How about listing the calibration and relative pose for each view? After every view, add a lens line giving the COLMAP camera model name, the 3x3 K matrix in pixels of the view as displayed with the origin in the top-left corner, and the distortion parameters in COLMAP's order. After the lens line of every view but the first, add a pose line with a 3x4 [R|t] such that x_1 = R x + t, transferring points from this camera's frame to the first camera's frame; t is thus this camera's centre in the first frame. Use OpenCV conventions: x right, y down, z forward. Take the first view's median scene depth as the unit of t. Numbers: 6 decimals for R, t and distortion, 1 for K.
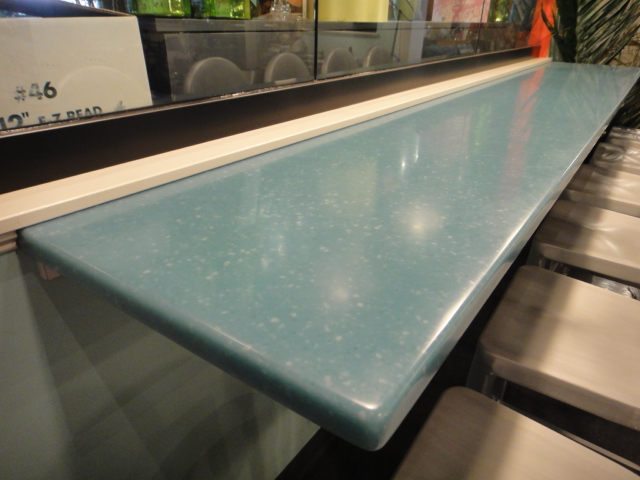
lens RADIAL K [[471.6, 0, 318.0], [0, 471.6, 228.8], [0, 0, 1]] dist [0.094876, -0.049338]
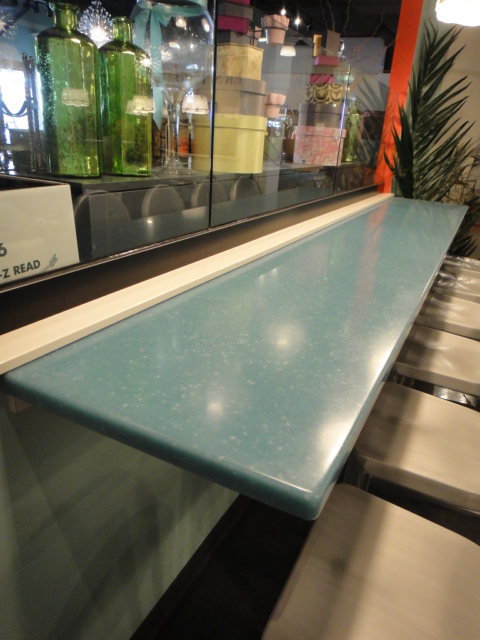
lens RADIAL K [[471.6, 0, 240.0], [0, 471.6, 320.0], [0, 0, 1]] dist [0.094876, -0.049338]
pose [[0.990783, -0.011867, 0.134938, -0.069467], [0.017699, 0.998957, -0.042102, -0.027497], [-0.134298, 0.044102, 0.989959, -0.117544]]
